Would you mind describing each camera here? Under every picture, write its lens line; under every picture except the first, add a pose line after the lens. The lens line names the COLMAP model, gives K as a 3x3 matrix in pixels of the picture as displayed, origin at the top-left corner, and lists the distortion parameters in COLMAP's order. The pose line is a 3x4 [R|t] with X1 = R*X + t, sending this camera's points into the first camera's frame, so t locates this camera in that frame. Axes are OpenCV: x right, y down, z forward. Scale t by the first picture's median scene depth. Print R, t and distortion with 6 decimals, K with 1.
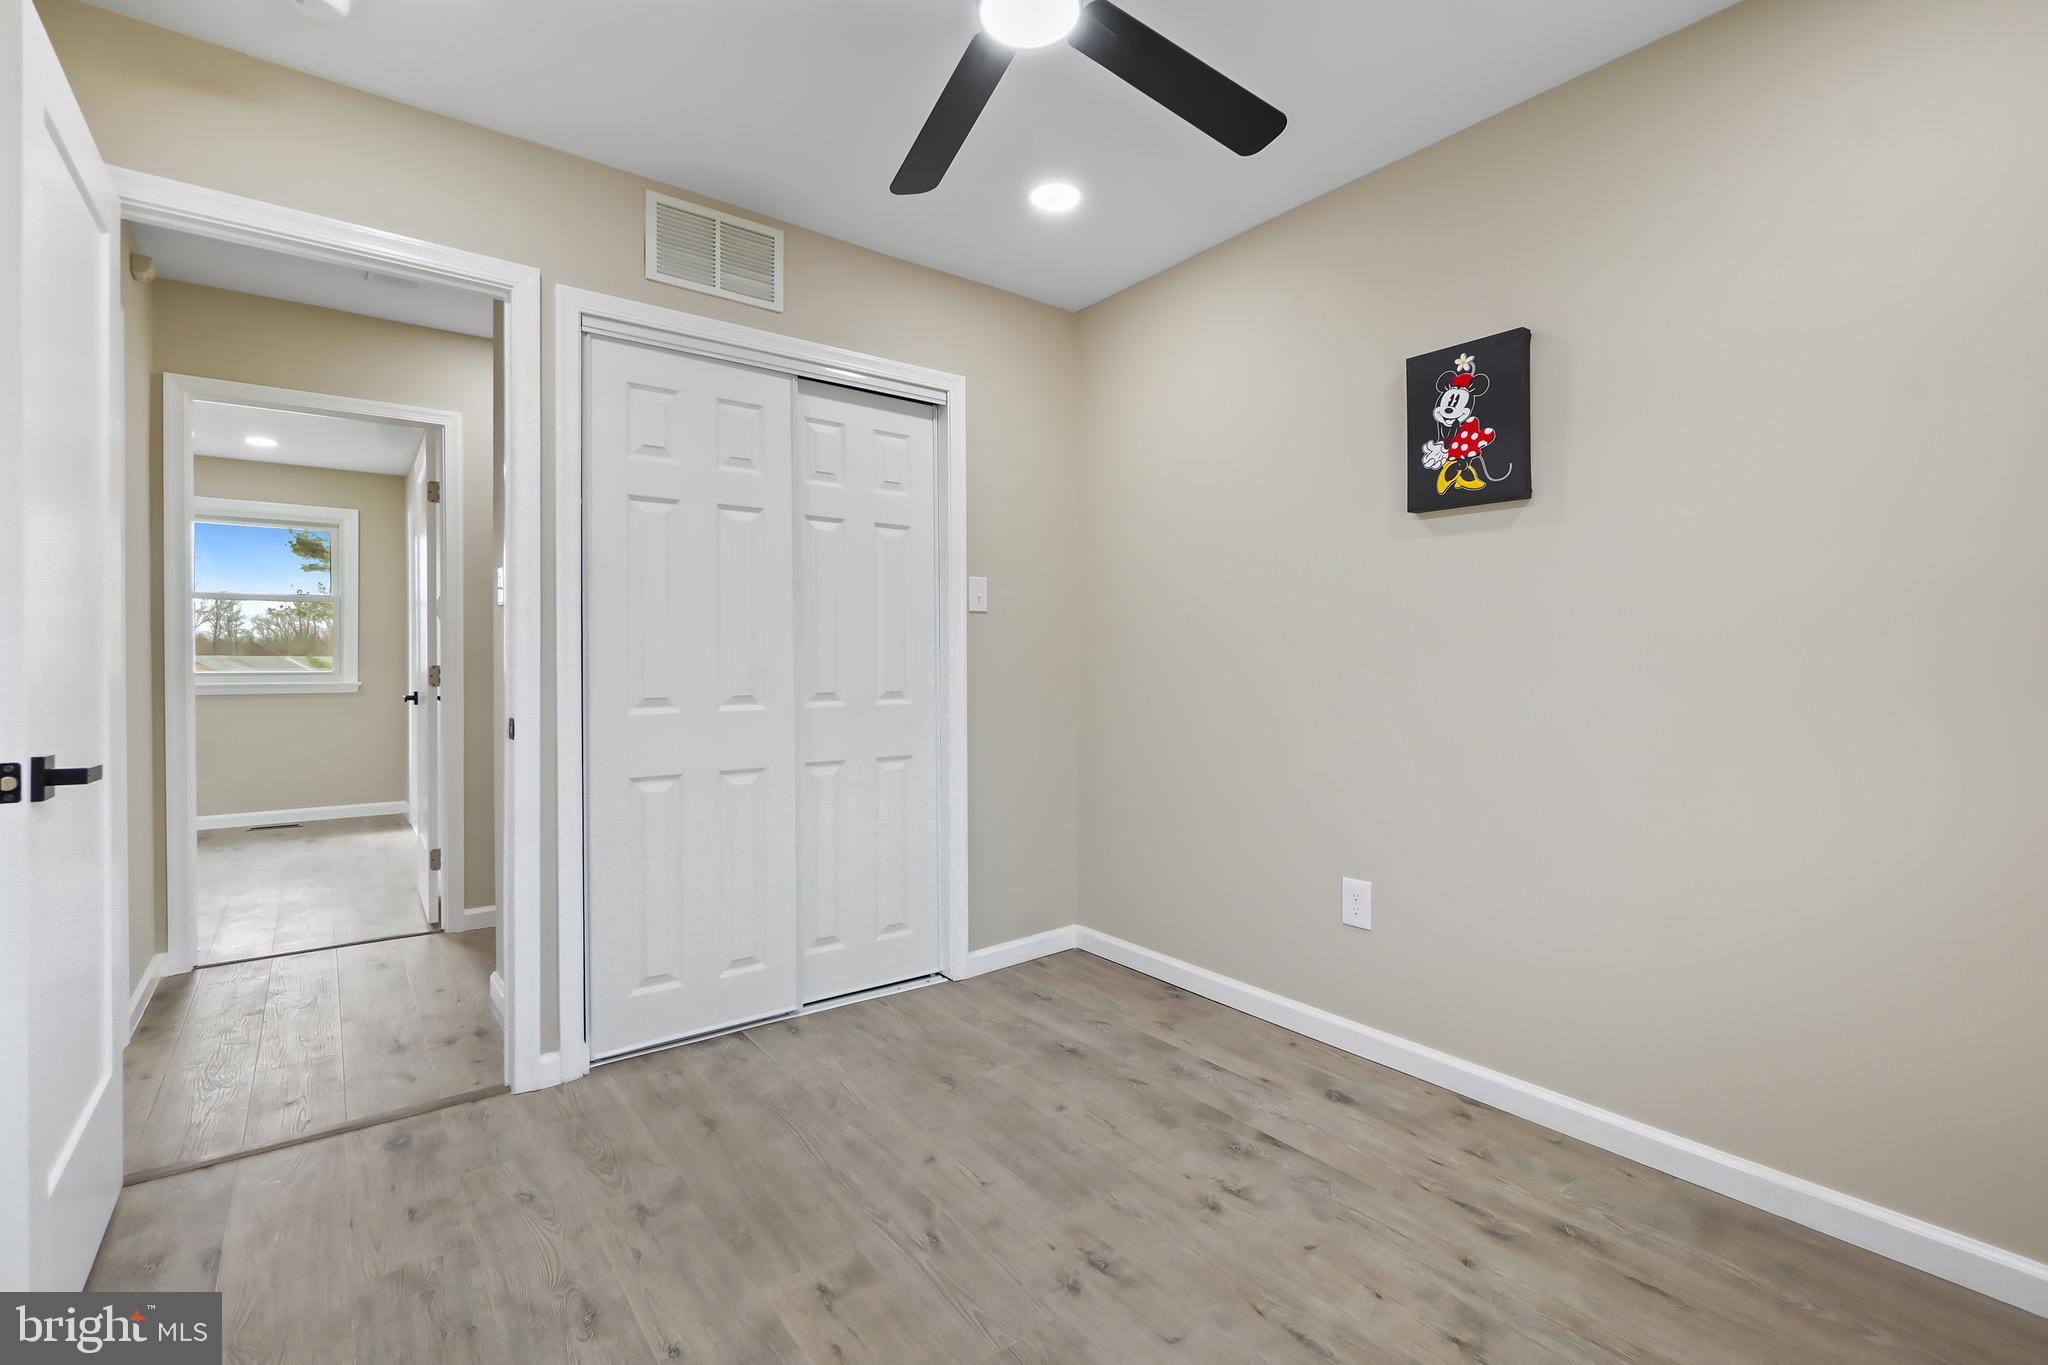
lens RADIAL K [[899.8, 0, 1022.4], [0, 899.8, 676.6], [0, 0, 1]] dist [-0.001808, -0.000685]
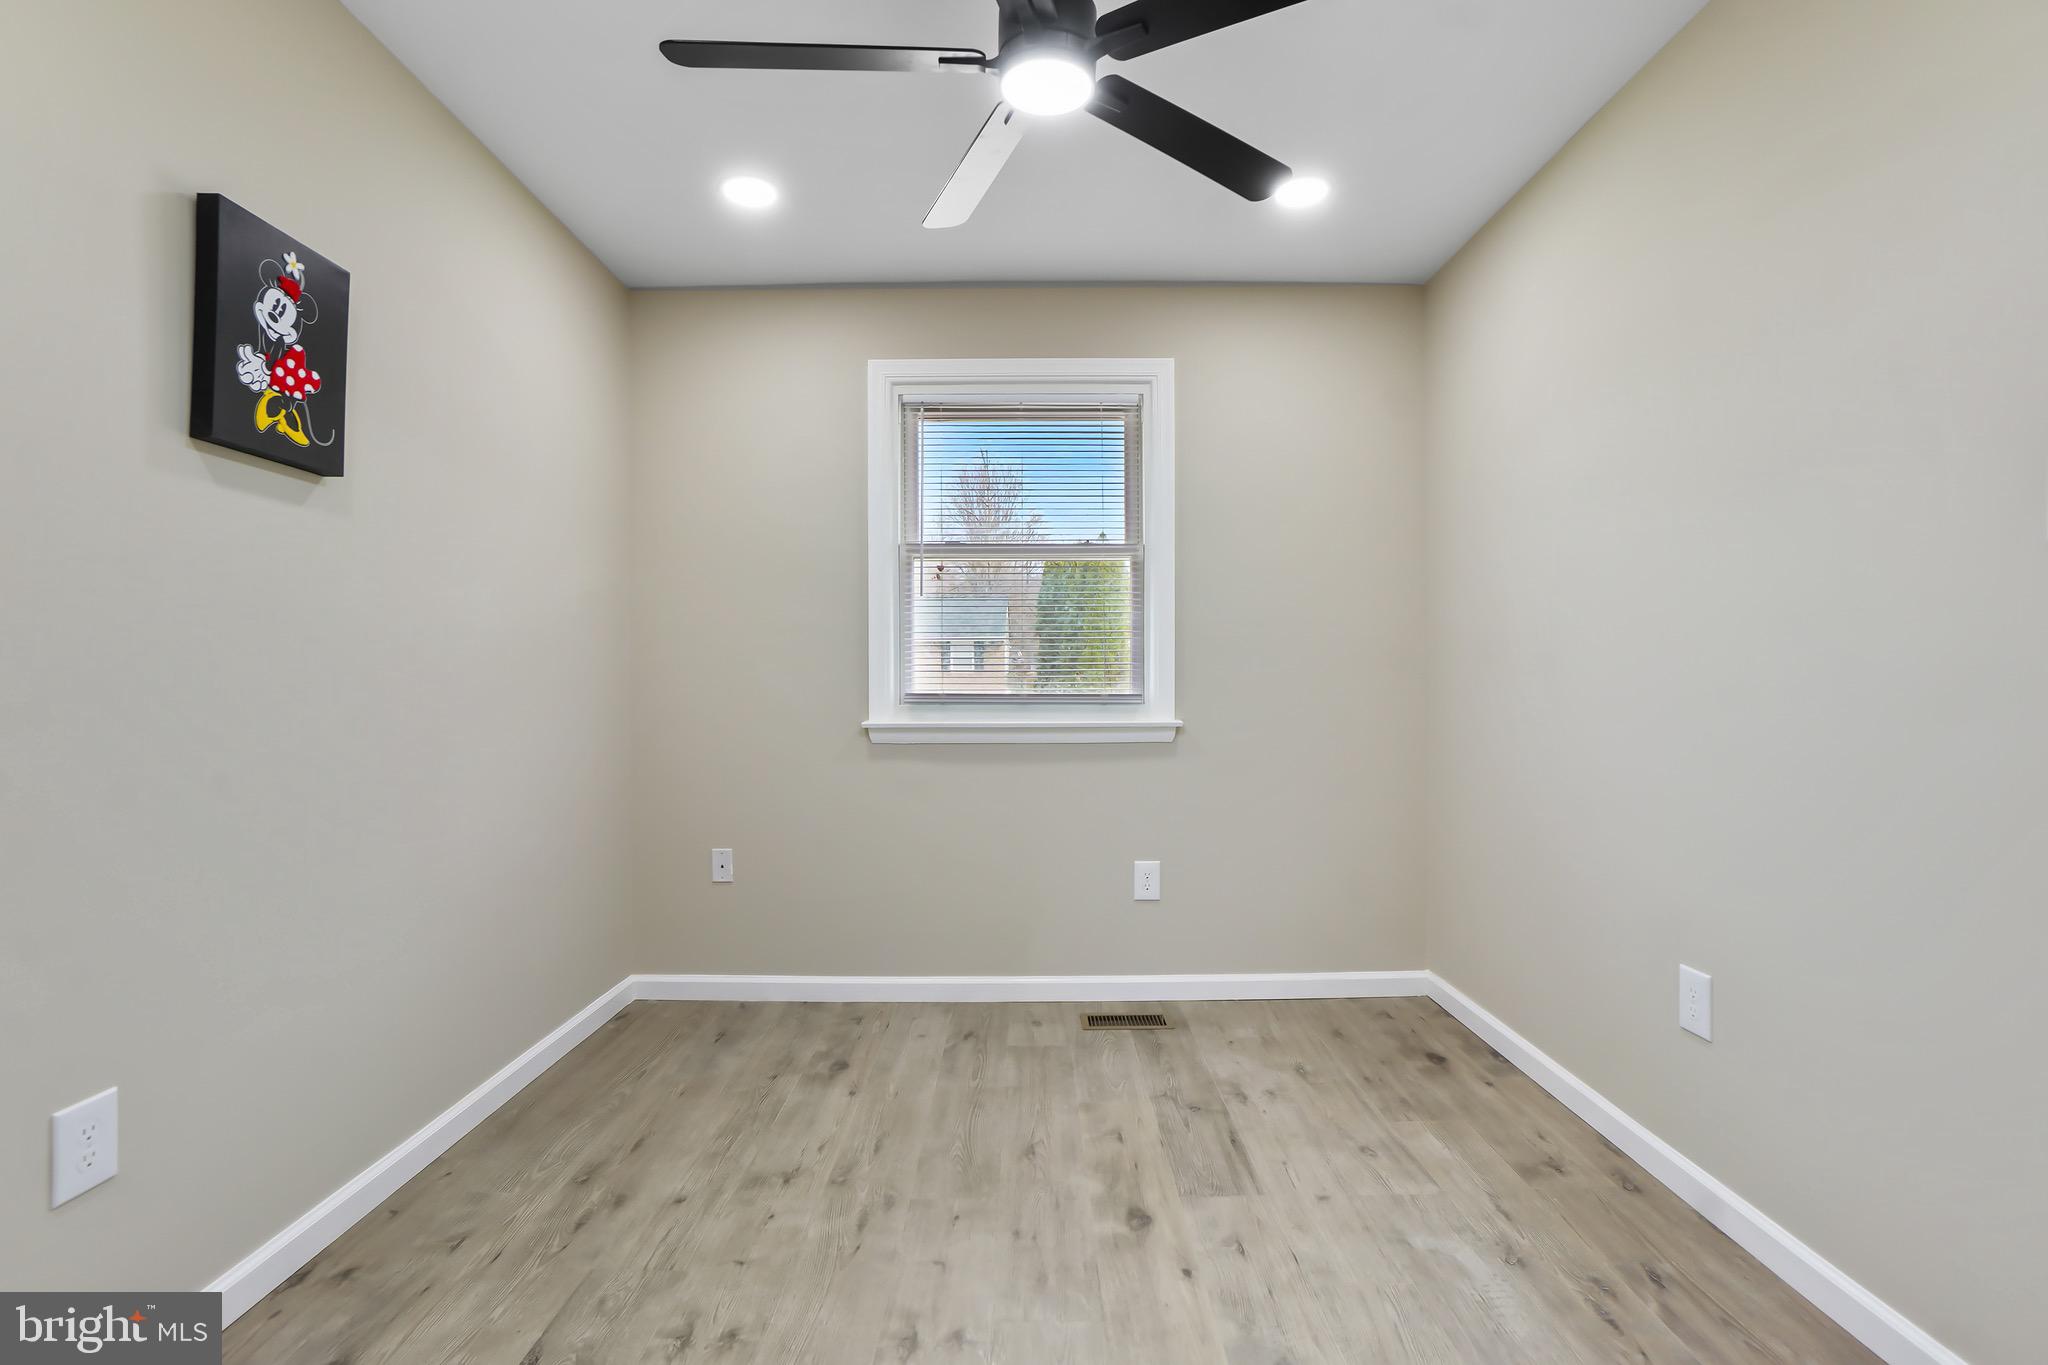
lens RADIAL K [[899.8, 0, 1022.4], [0, 899.8, 676.6], [0, 0, 1]] dist [-0.001808, -0.000685]
pose [[-0.779831, 0.000940, 0.625989, -0.429998], [0.010023, 0.999889, 0.010986, -0.019406], [-0.625909, 0.014841, -0.779755, 1.225188]]
